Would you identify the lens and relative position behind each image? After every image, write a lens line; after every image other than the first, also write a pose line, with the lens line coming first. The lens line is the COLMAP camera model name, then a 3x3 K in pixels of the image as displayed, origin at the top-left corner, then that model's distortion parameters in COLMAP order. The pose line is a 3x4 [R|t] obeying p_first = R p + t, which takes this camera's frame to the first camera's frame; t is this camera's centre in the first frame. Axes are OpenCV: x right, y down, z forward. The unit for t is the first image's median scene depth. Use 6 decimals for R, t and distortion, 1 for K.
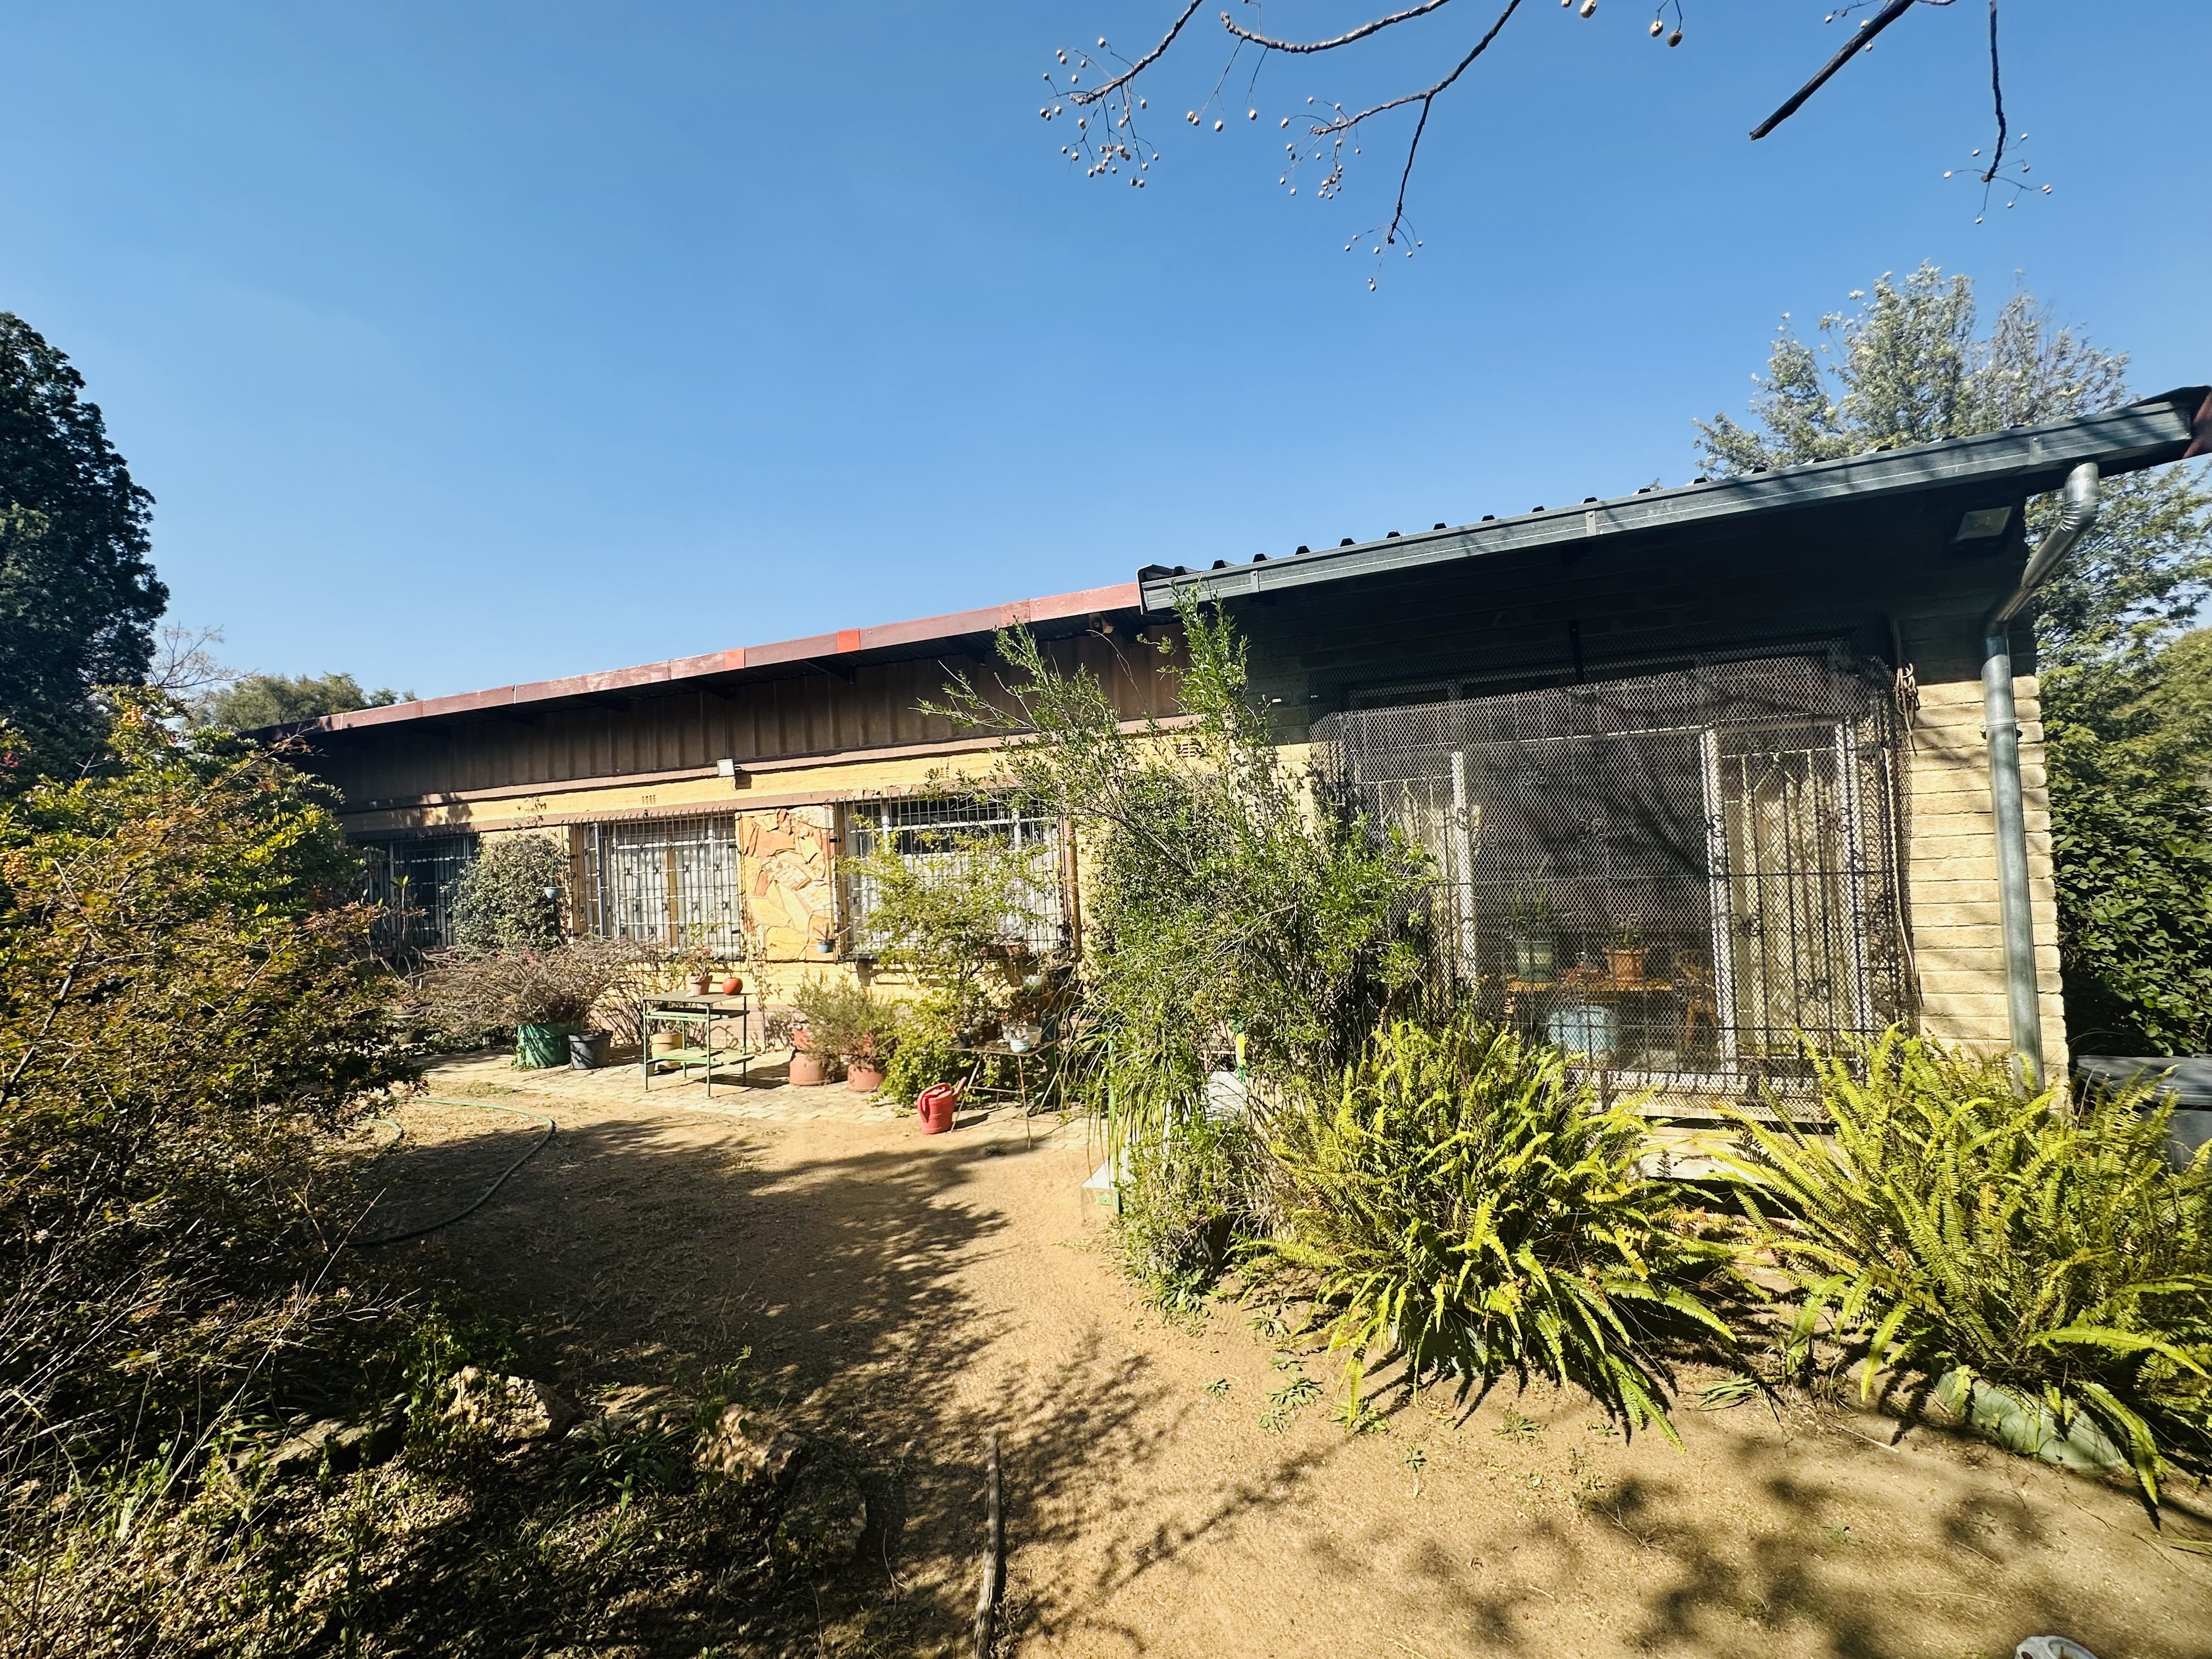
lens RADIAL K [[885.5, 0, 1106.0], [0, 885.5, 829.5], [0, 0, 1]] dist [-0.002703, 0.000456]
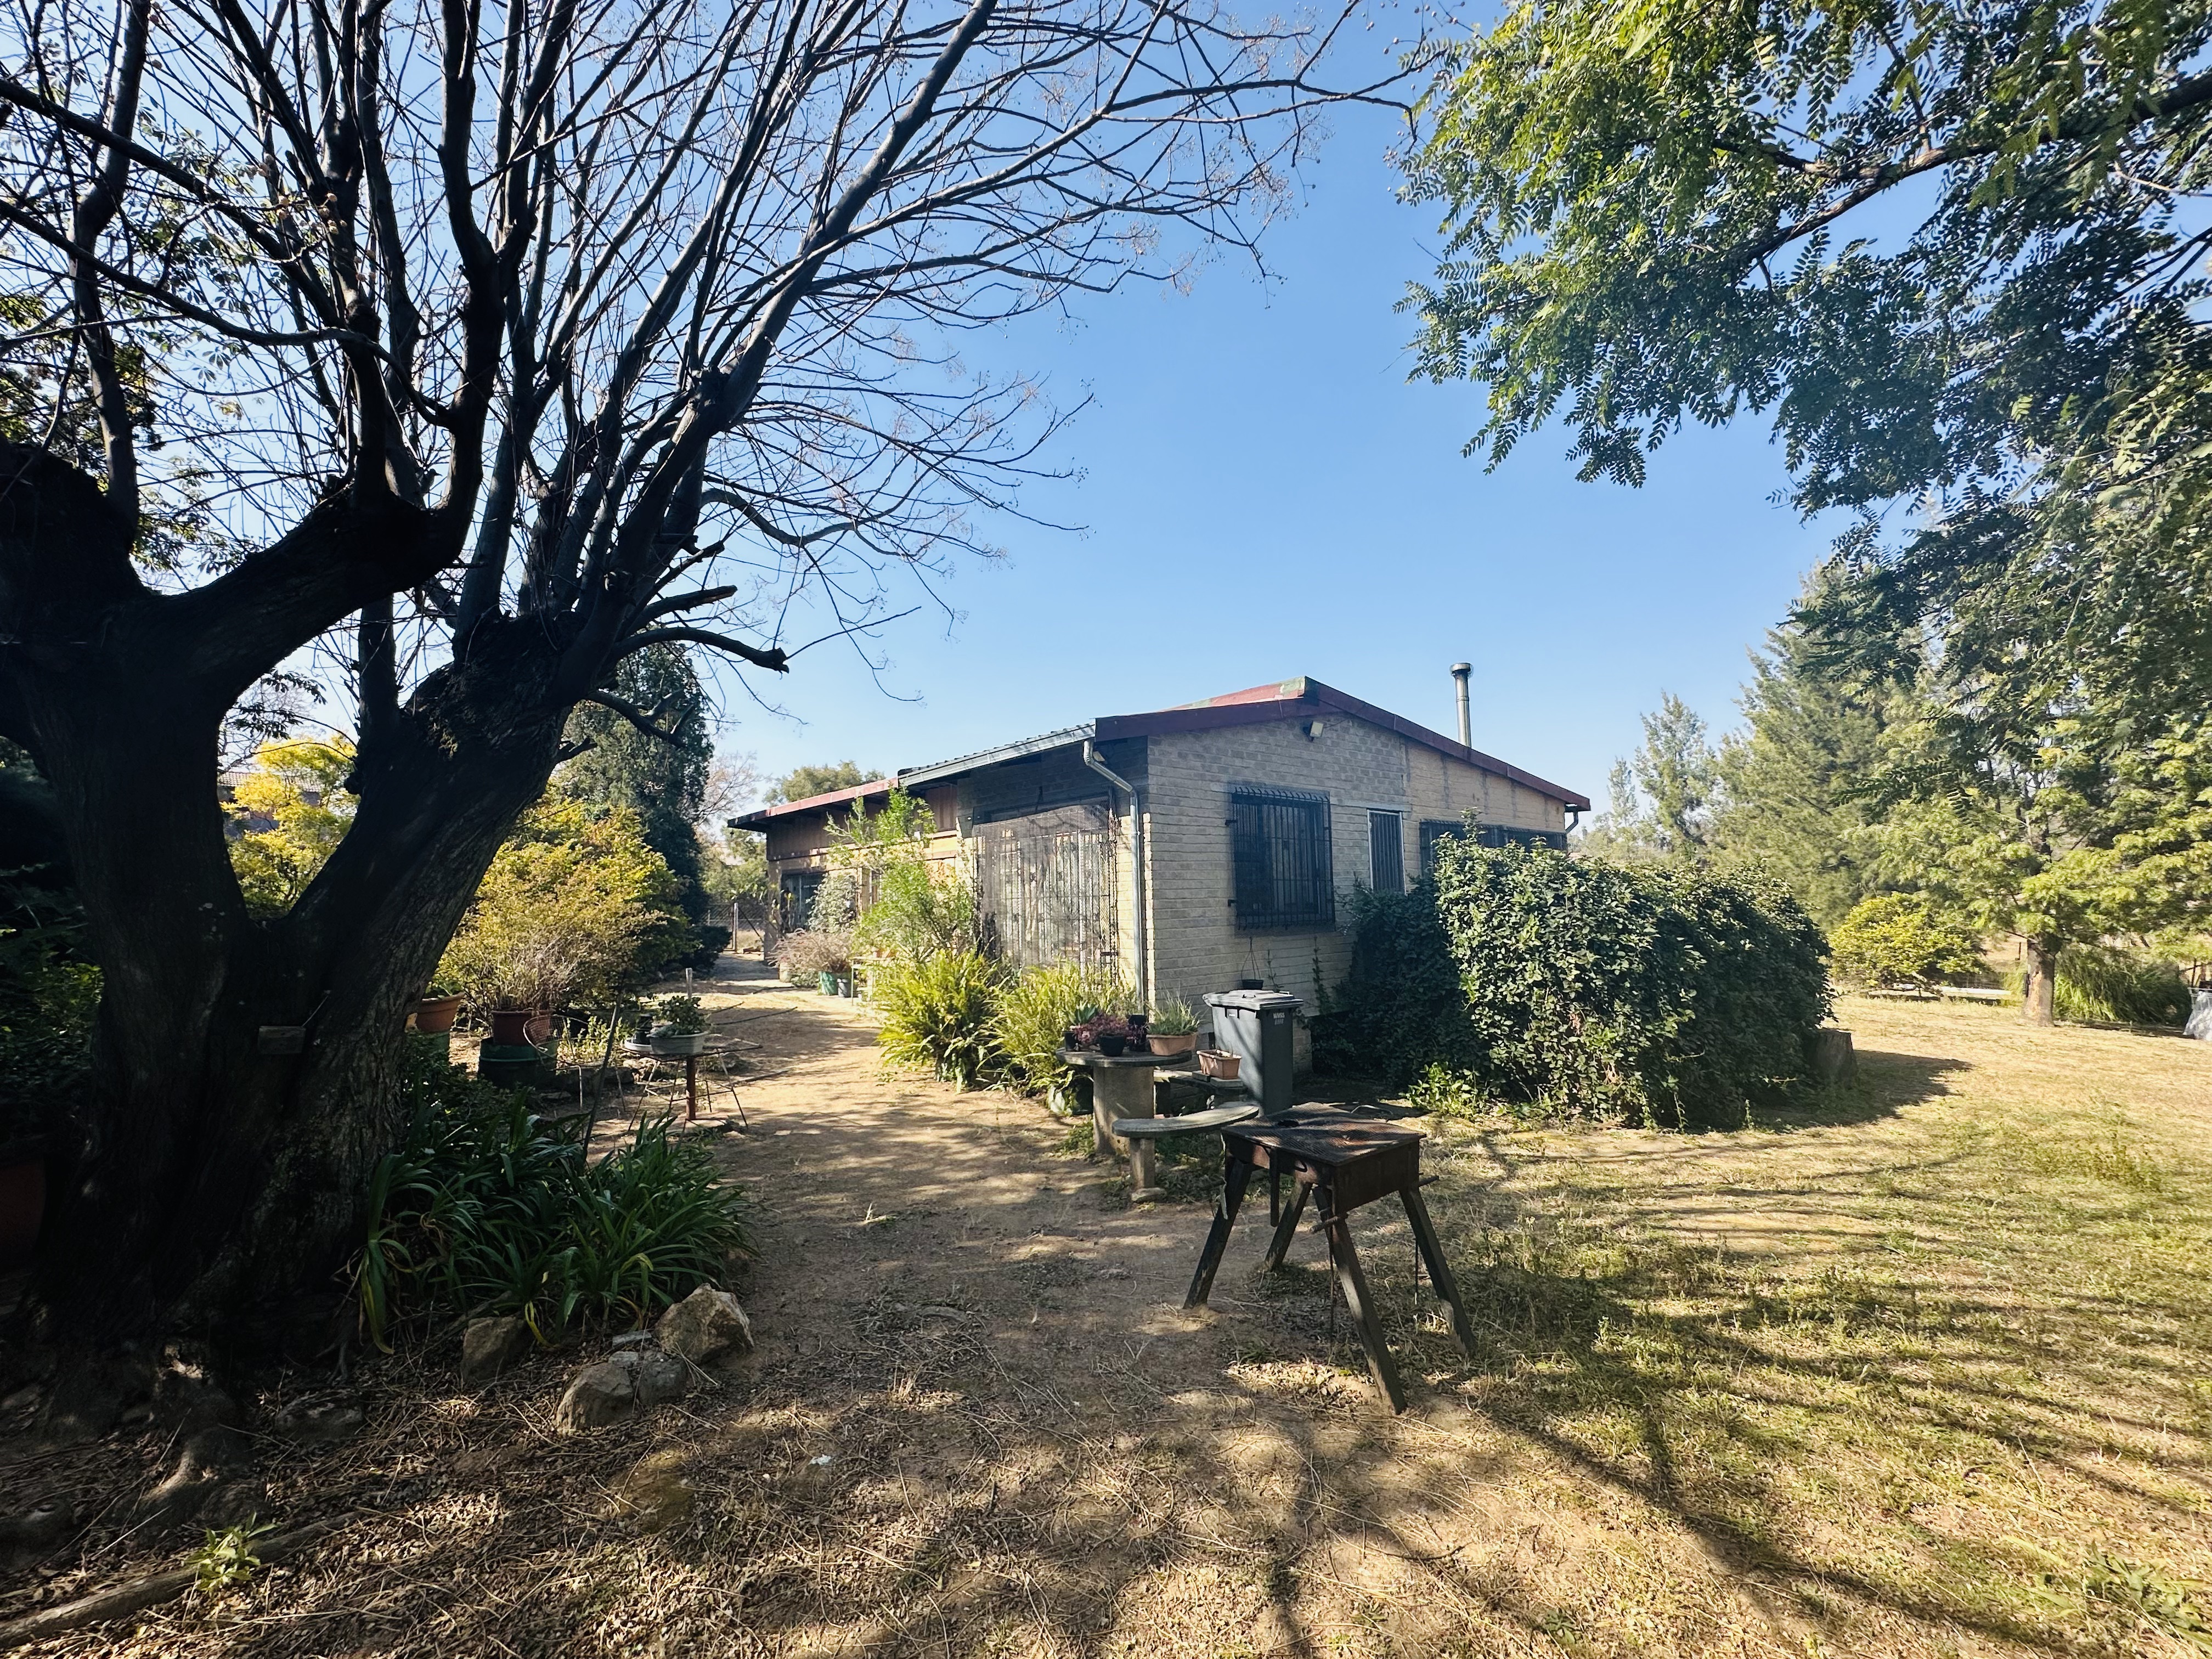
lens RADIAL K [[885.5, 0, 1106.0], [0, 885.5, 829.5], [0, 0, 1]] dist [-0.002703, 0.000456]
pose [[0.889593, -0.012042, -0.456595, 0.619868], [-0.008319, 0.999059, -0.042557, -0.009238], [0.456678, 0.041656, 0.888656, -0.346724]]
